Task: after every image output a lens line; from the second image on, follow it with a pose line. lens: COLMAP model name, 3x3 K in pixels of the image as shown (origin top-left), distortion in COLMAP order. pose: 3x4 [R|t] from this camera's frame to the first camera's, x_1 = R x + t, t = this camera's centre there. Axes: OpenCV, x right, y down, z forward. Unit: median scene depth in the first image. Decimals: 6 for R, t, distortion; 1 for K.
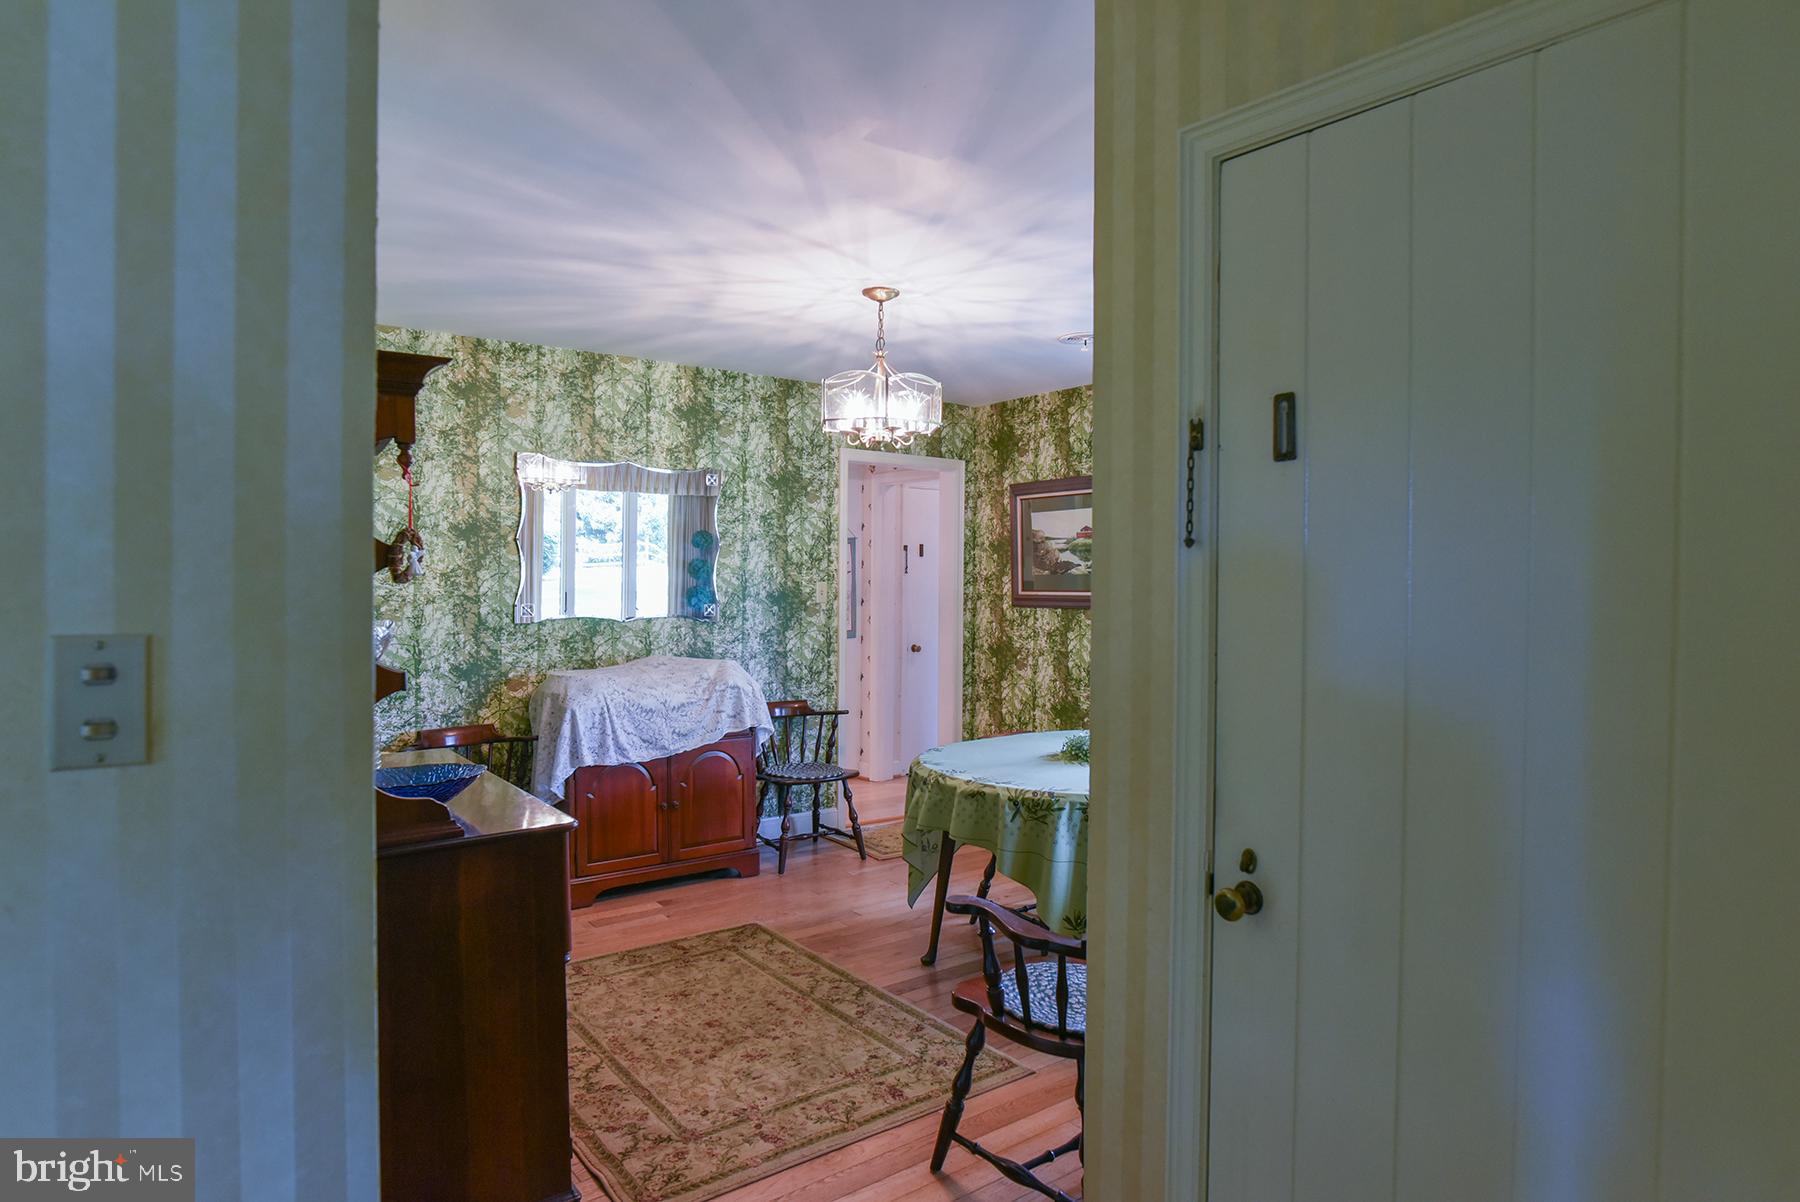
lens RADIAL K [[1037.4, 0, 900.0], [0, 1037.4, 601.0], [0, 0, 1]] dist [-0.031327, 0.013440]
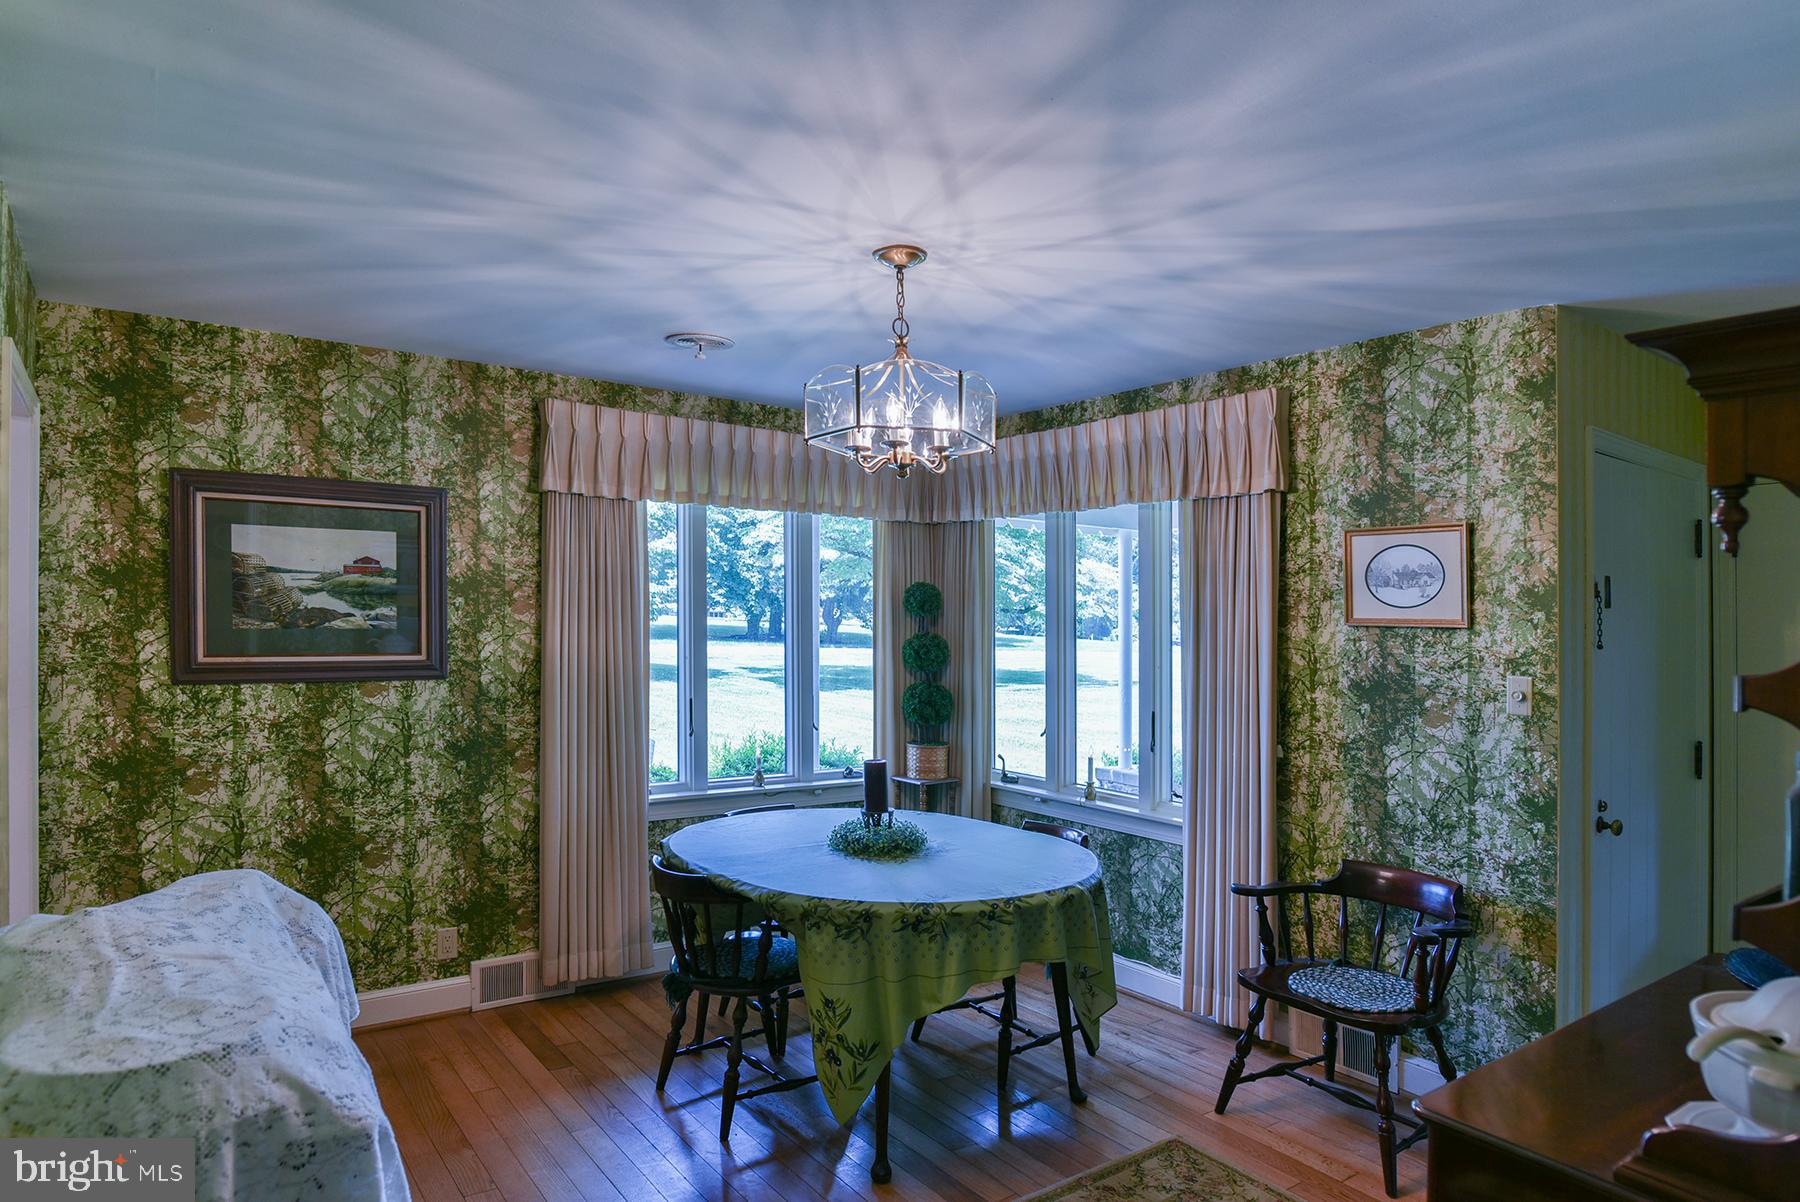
lens RADIAL K [[1037.4, 0, 900.0], [0, 1037.4, 601.0], [0, 0, 1]] dist [-0.031327, 0.013440]
pose [[0.033682, 0.018908, 0.999254, -0.470781], [0.003582, 0.999812, -0.019040, -0.030044], [-0.999426, 0.004221, 0.033608, 0.634080]]
